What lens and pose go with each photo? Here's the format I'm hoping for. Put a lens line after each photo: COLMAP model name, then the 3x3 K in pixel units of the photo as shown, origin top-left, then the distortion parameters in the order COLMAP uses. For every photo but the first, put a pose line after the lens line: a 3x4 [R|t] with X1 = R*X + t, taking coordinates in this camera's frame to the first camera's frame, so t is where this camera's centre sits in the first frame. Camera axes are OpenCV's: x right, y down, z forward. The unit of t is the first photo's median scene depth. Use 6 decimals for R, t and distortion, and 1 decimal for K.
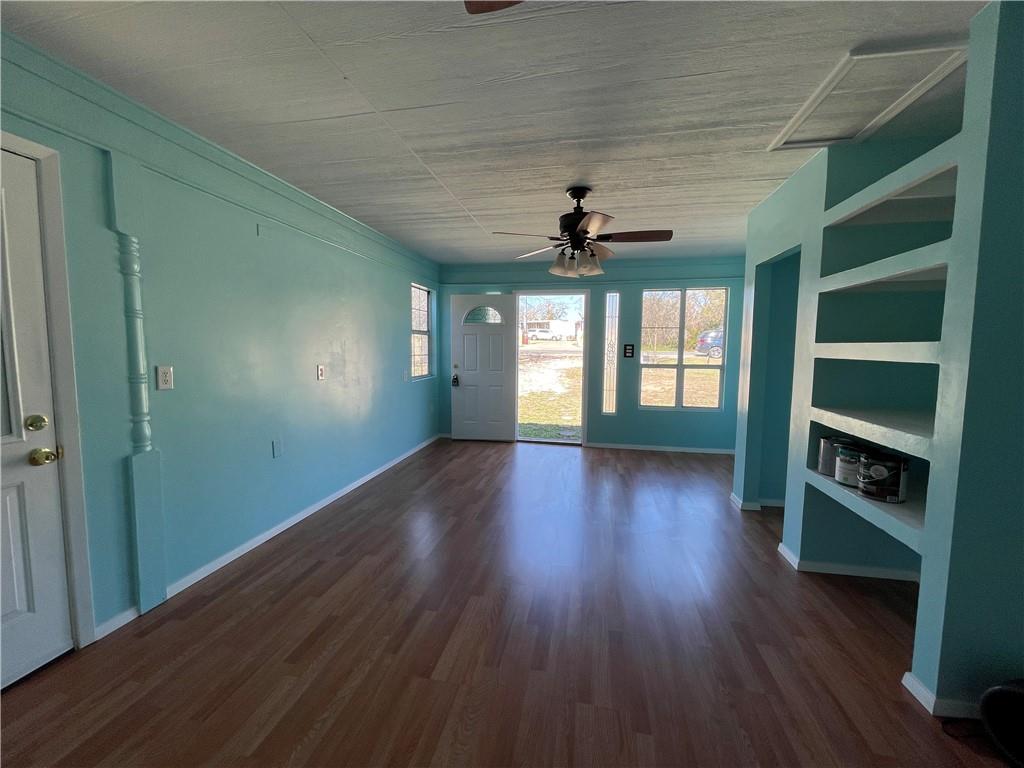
lens RADIAL K [[412.4, 0, 510.3], [0, 412.4, 384.5], [0, 0, 1]] dist [0.001109, 0.001056]
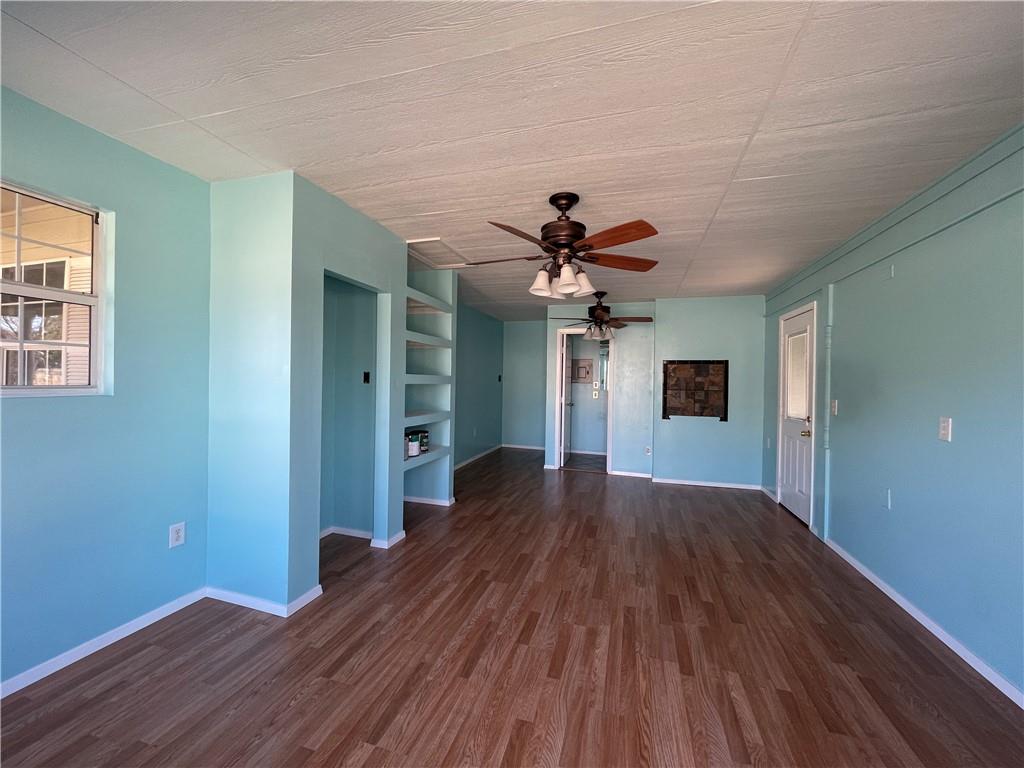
lens RADIAL K [[412.4, 0, 514.1], [0, 412.4, 380.2], [0, 0, 1]] dist [0.001109, 0.001056]
pose [[-0.996040, -0.028172, 0.084330, 0.165358], [-0.020715, 0.995902, 0.088033, -0.146843], [-0.086465, 0.085937, -0.992541, 1.679886]]
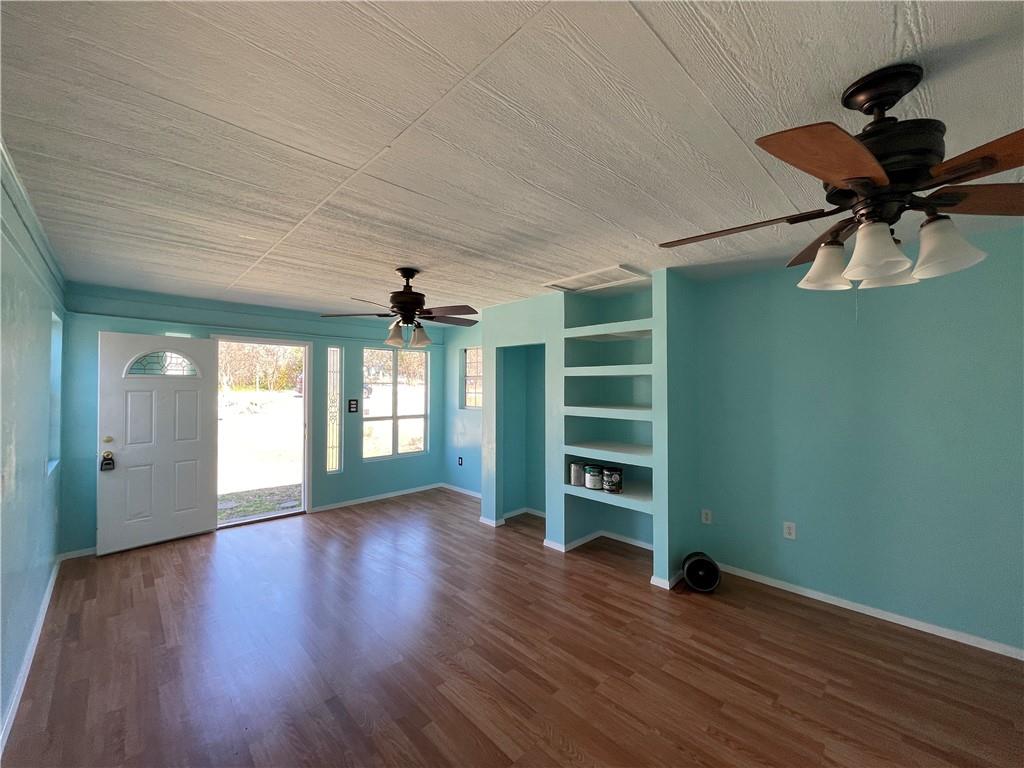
lens RADIAL K [[412.4, 0, 509.0], [0, 412.4, 385.4], [0, 0, 1]] dist [0.001109, 0.001056]
pose [[0.574737, -0.003716, 0.818330, -0.508097], [0.076064, 0.995903, -0.048900, -0.083771], [-0.814795, 0.090350, 0.572665, 0.165033]]
